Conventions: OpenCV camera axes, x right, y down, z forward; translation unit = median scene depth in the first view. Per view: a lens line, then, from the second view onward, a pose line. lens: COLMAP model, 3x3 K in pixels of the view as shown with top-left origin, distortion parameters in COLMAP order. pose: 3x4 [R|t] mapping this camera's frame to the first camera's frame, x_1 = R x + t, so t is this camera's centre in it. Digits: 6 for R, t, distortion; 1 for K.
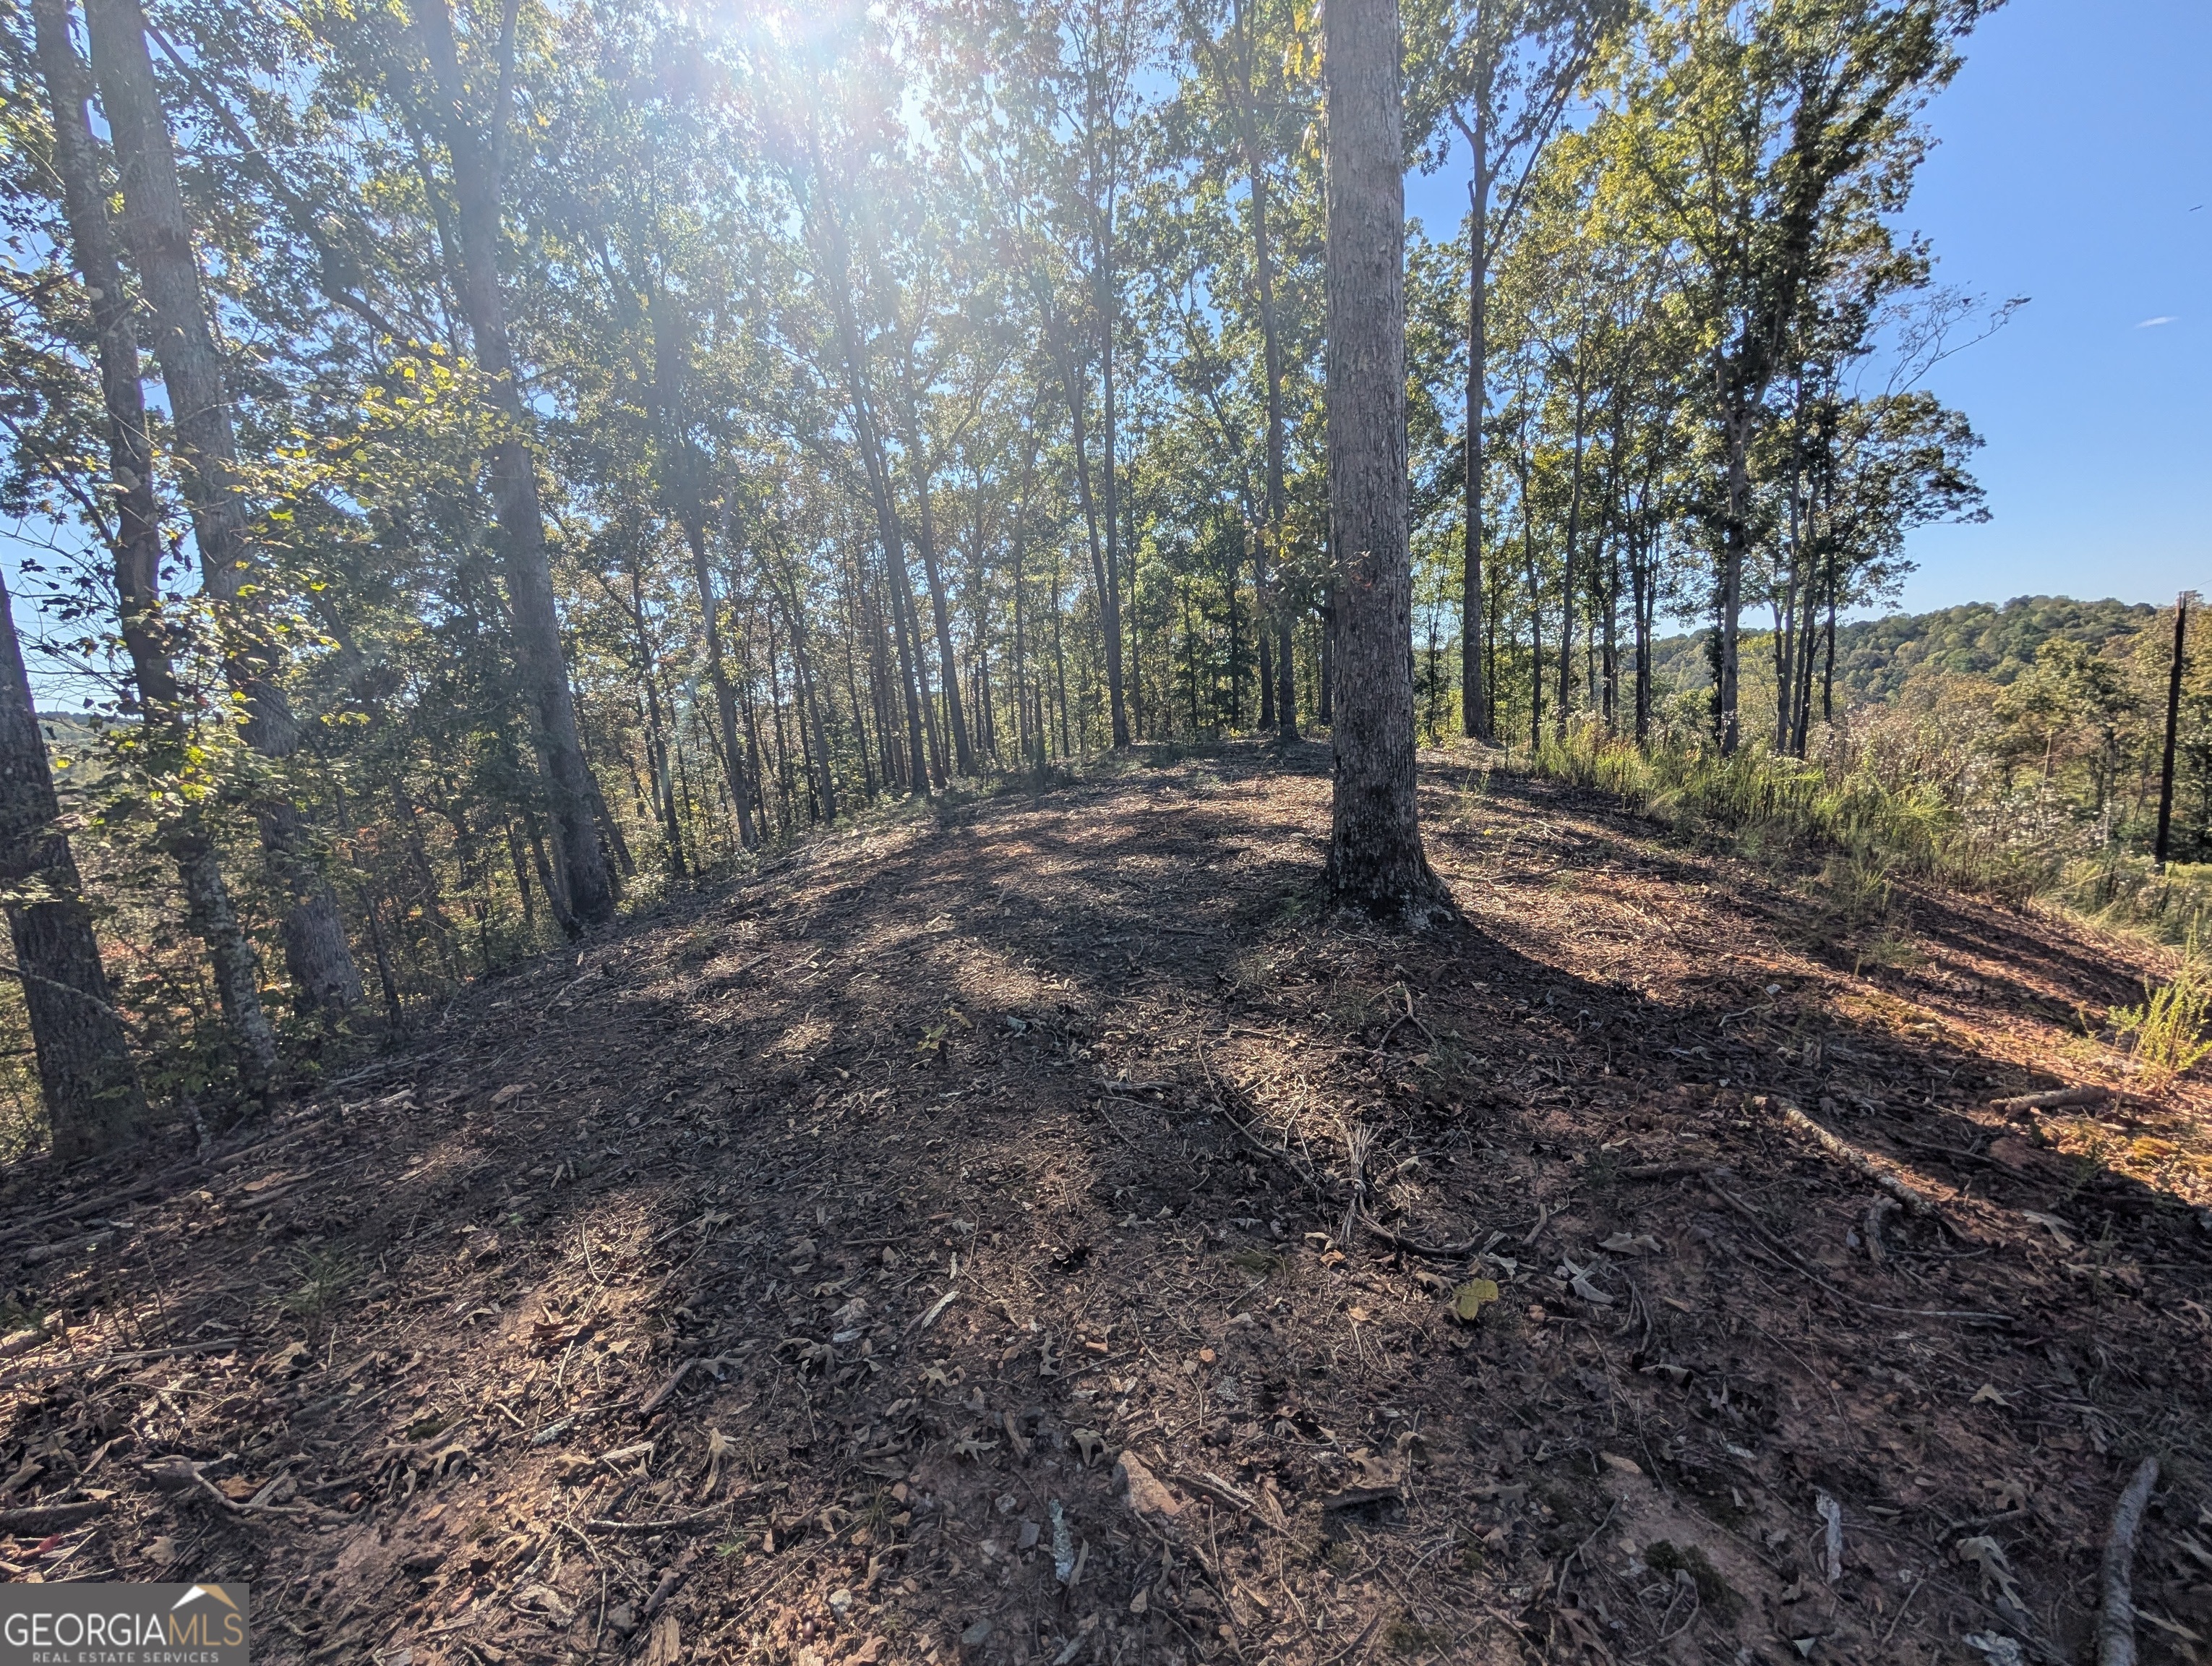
lens RADIAL K [[841.8, 0, 1097.7], [0, 841.8, 845.0], [0, 0, 1]] dist [-0.002768, 0.000264]
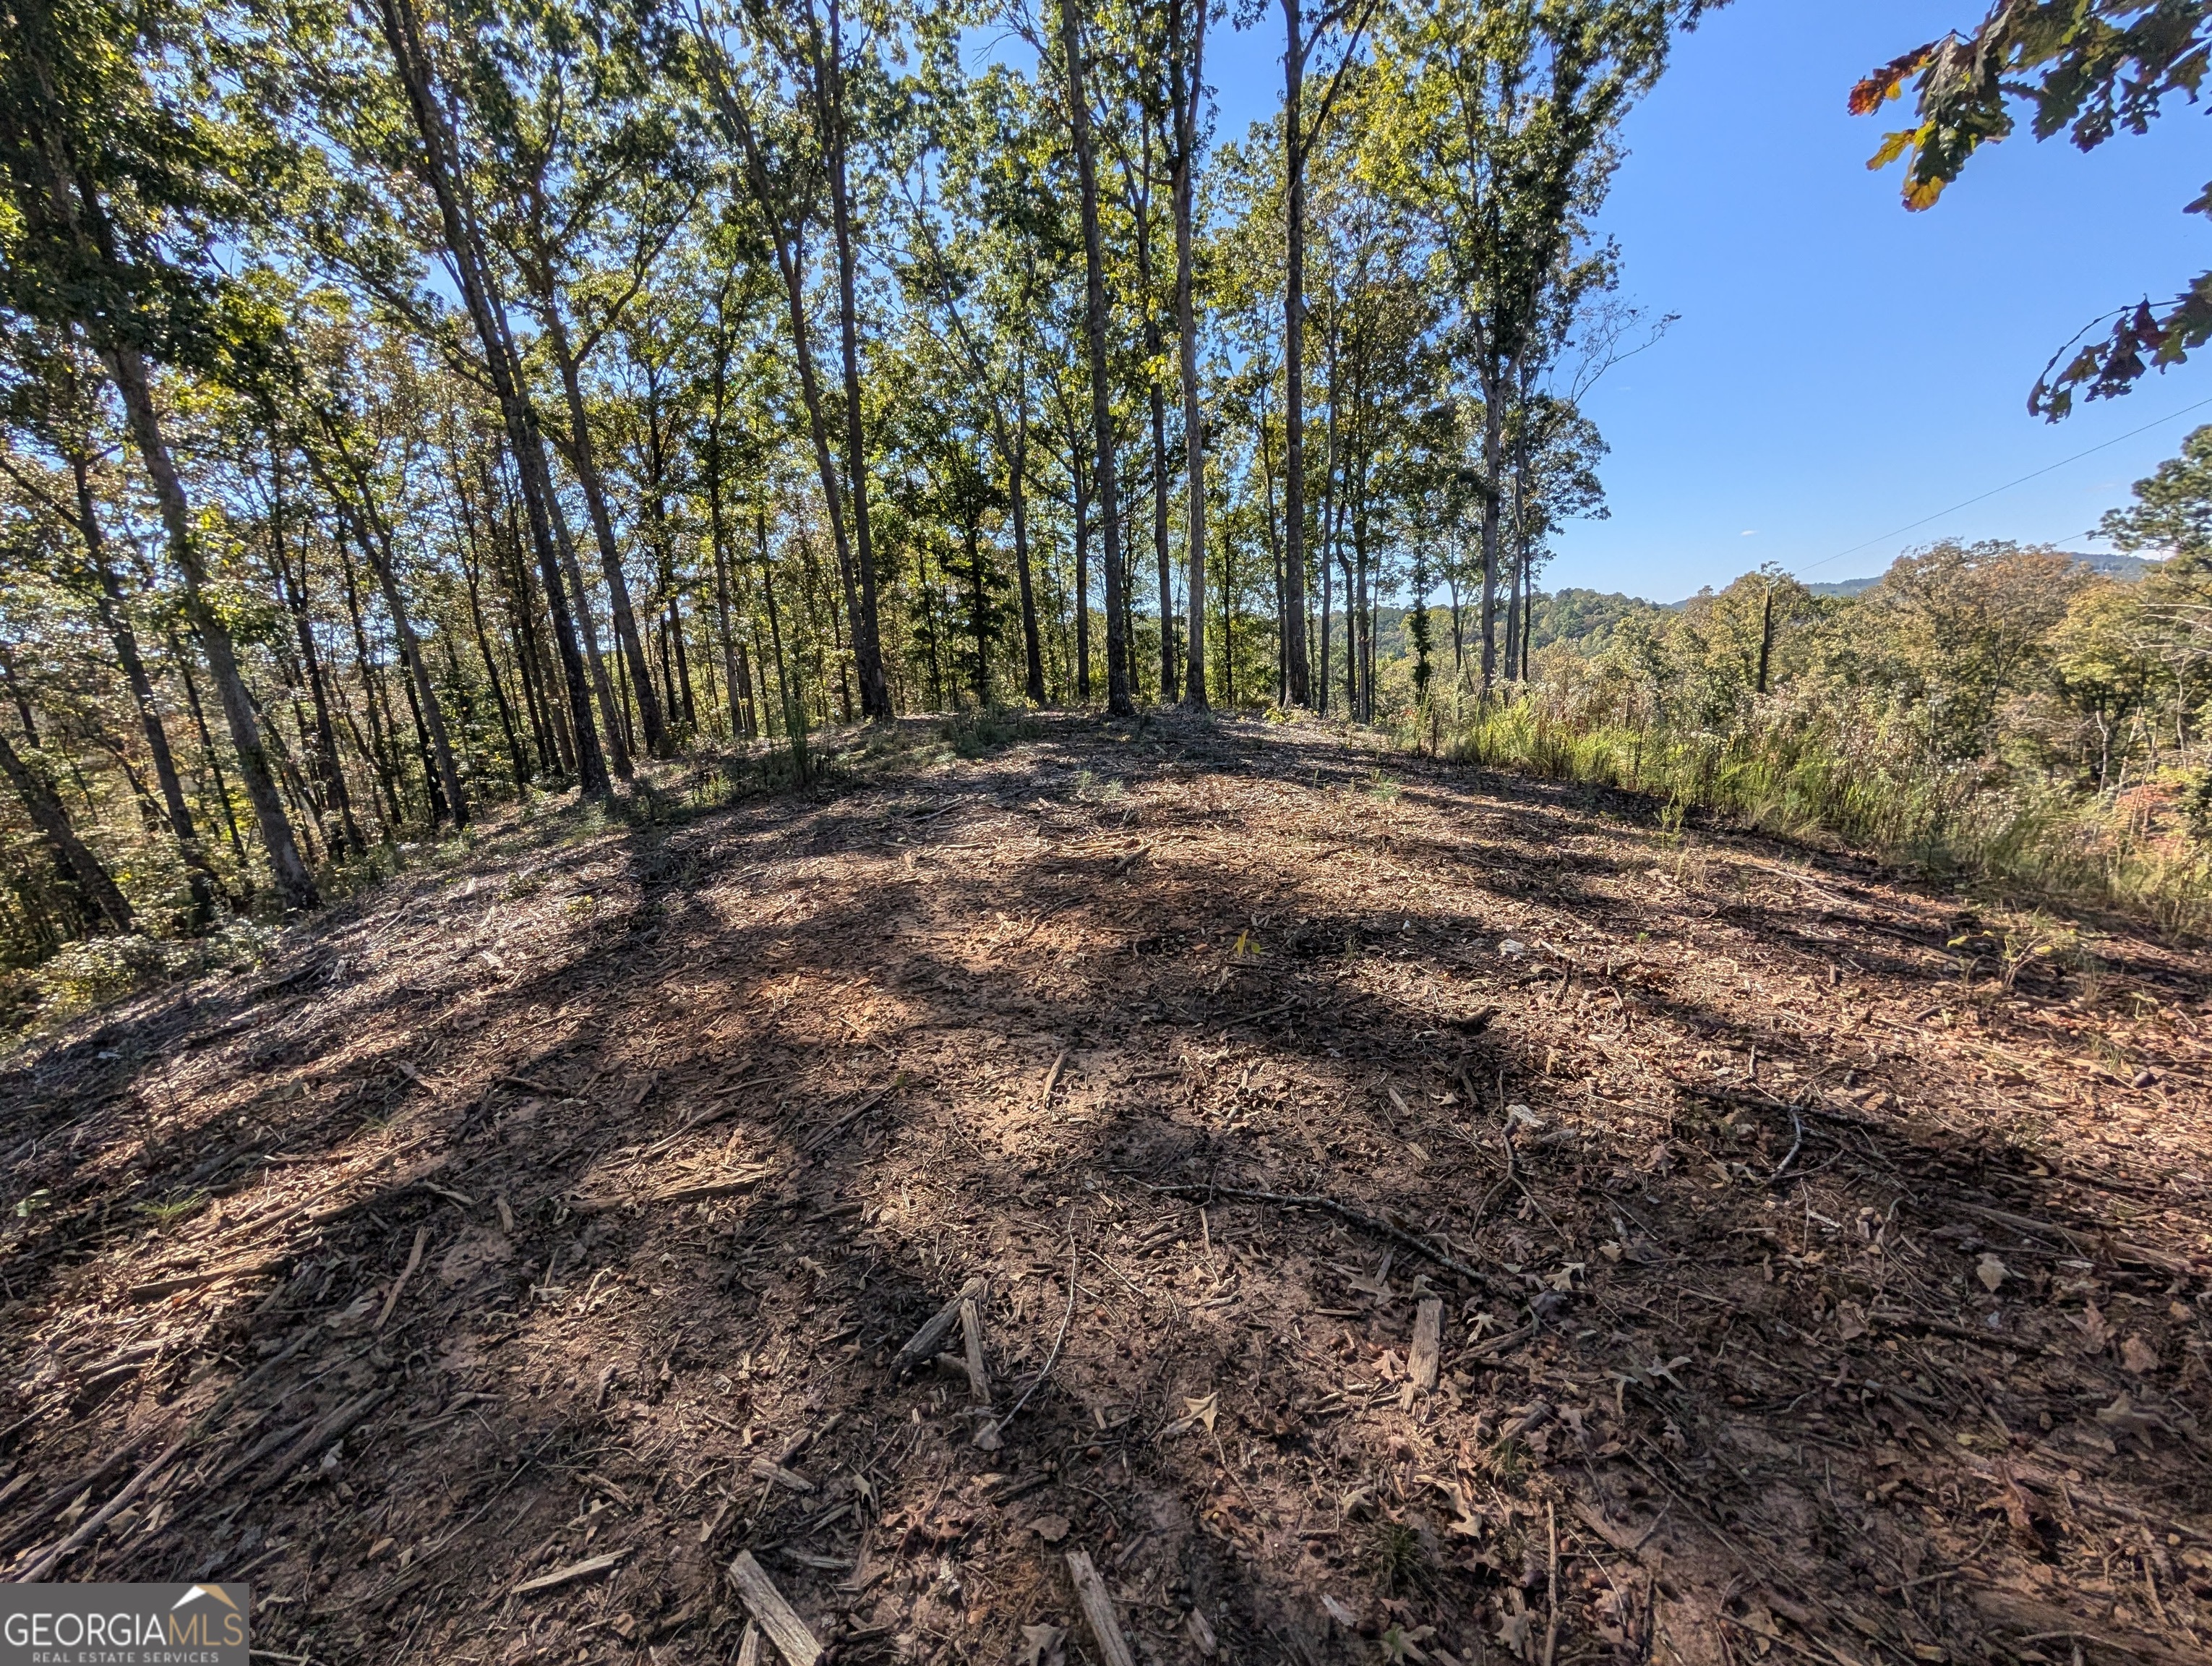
lens RADIAL K [[841.8, 0, 1109.3], [0, 841.8, 833.6], [0, 0, 1]] dist [-0.002768, 0.000264]
pose [[0.941951, -0.056547, 0.330955, -0.021509], [0.047004, 0.998218, 0.036776, -0.017405], [-0.332445, -0.019085, 0.942929, 0.103826]]
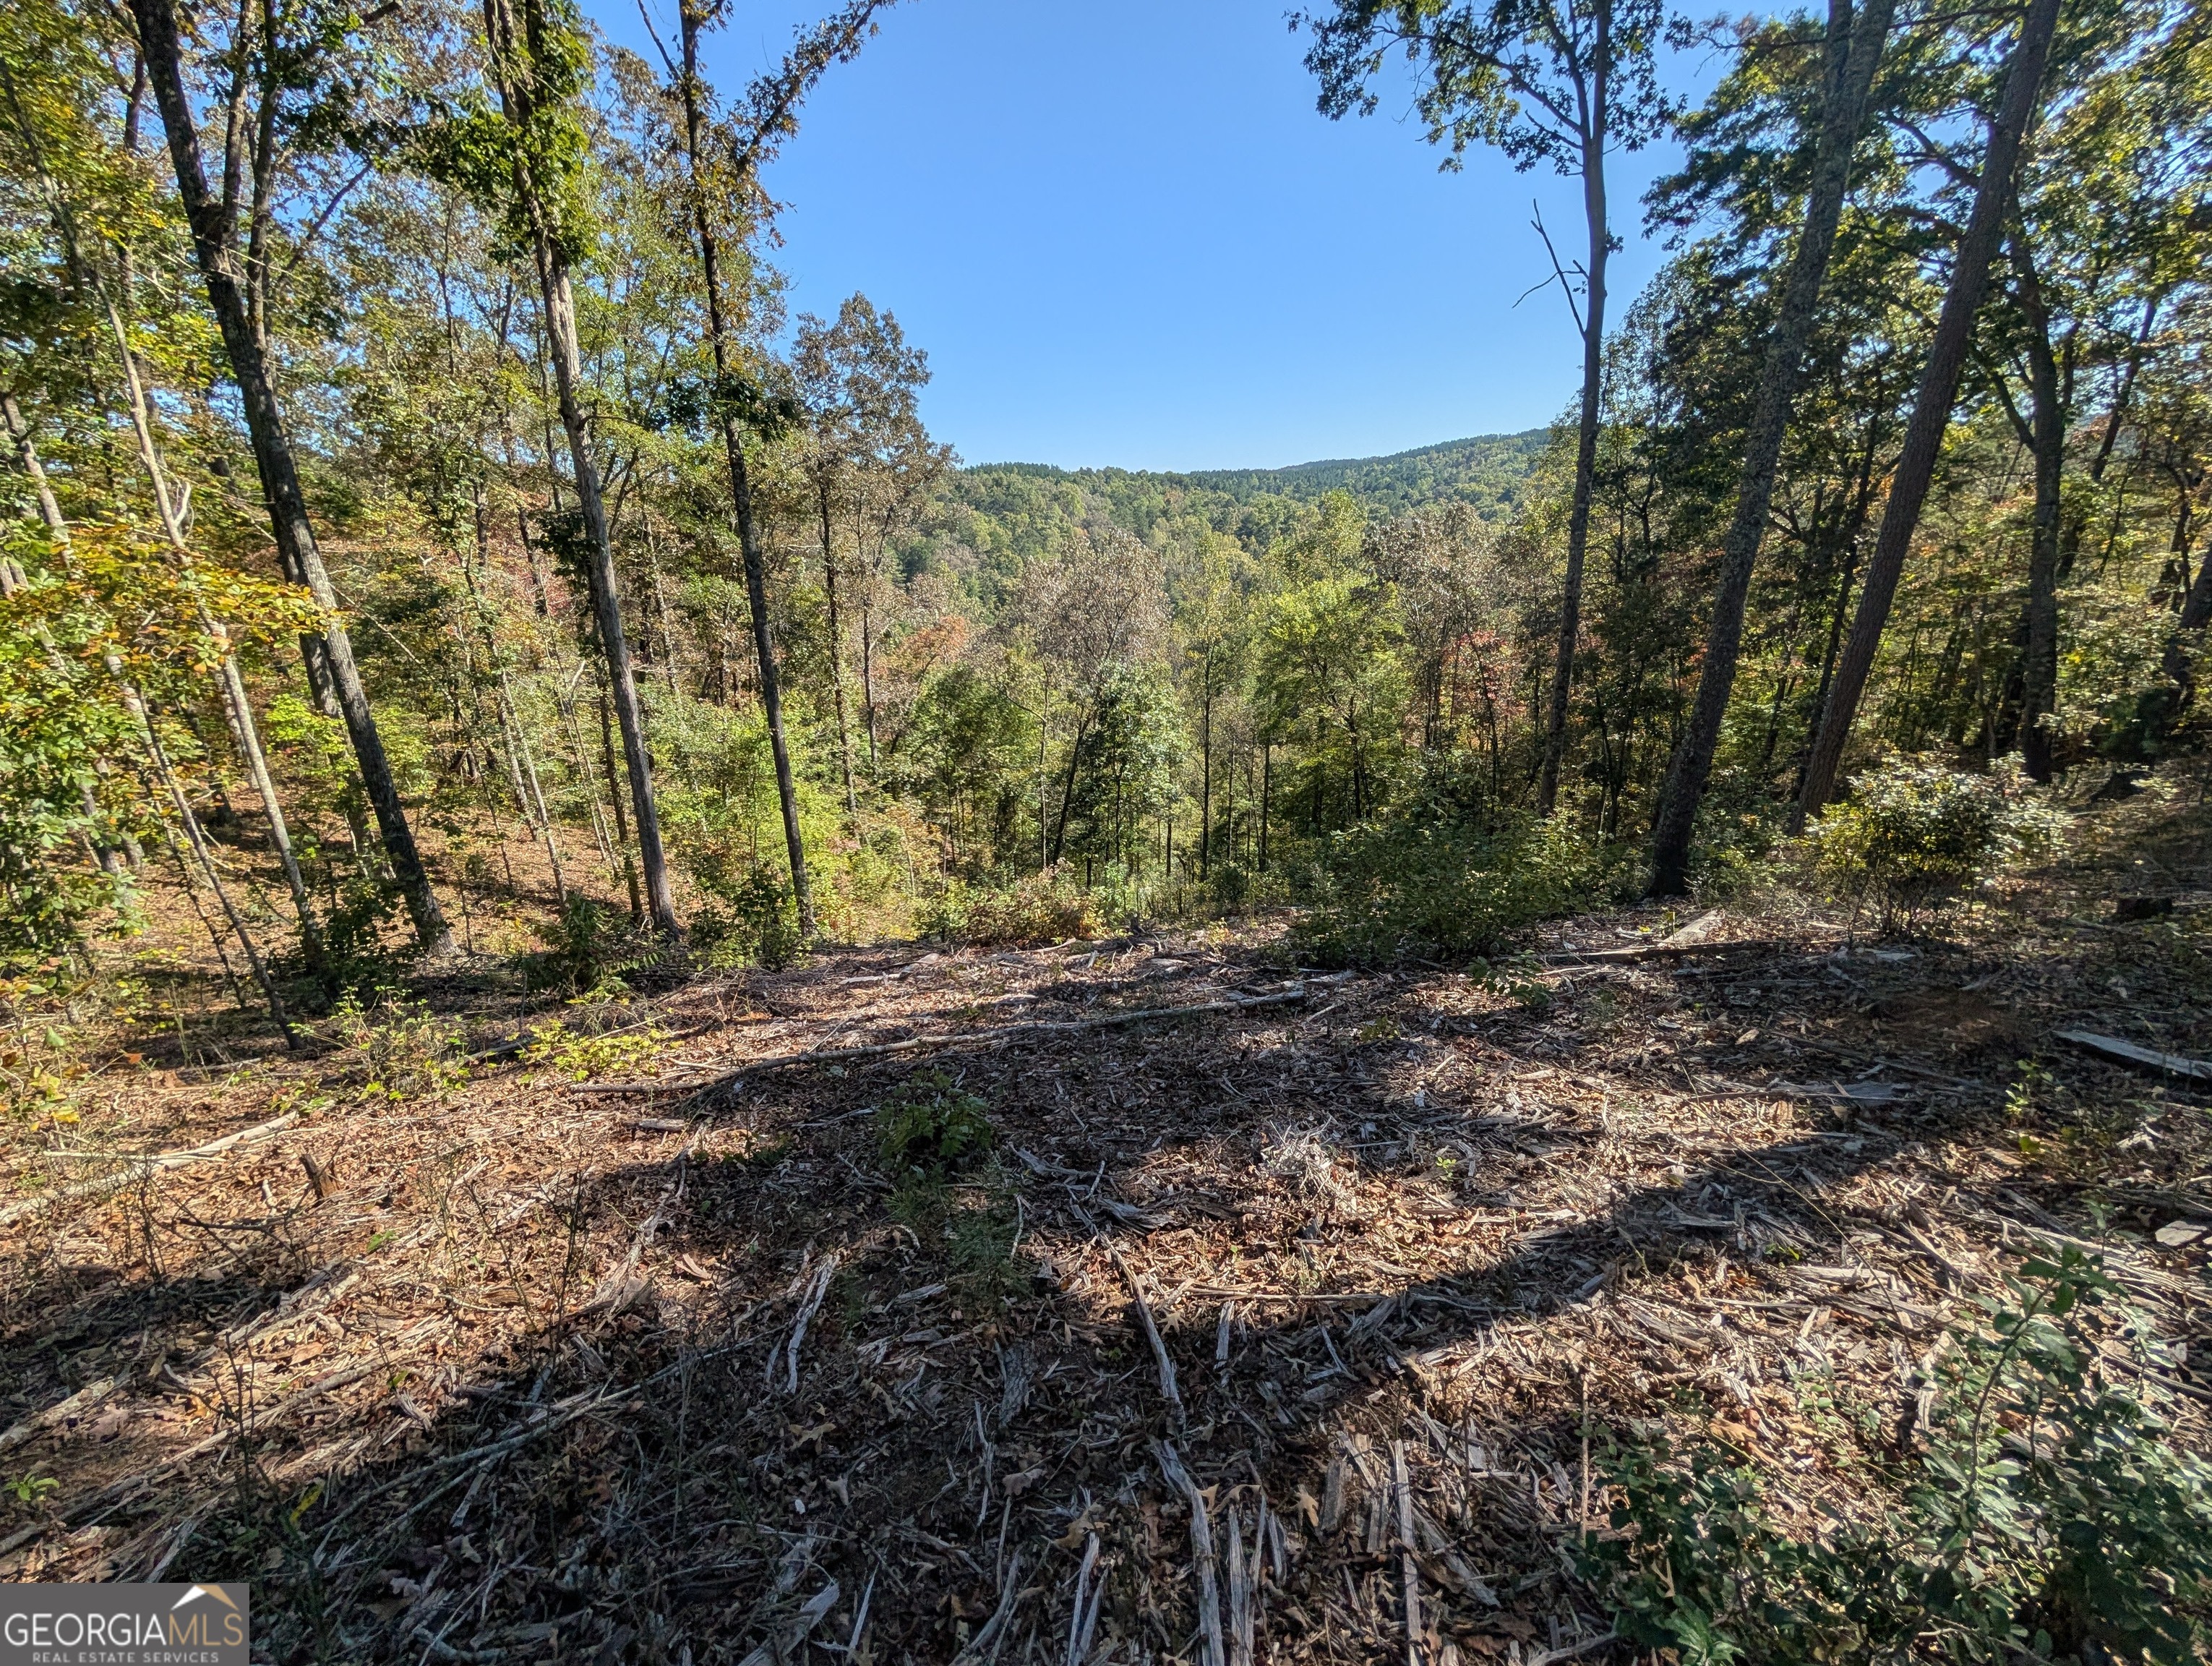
lens RADIAL K [[841.8, 0, 1097.6], [0, 841.8, 838.9], [0, 0, 1]] dist [-0.002768, 0.000264]
pose [[0.165120, 0.418468, -0.893096, -0.145971], [-0.130280, 0.906845, 0.400824, -0.023320], [0.977631, 0.050168, 0.204256, 0.329754]]
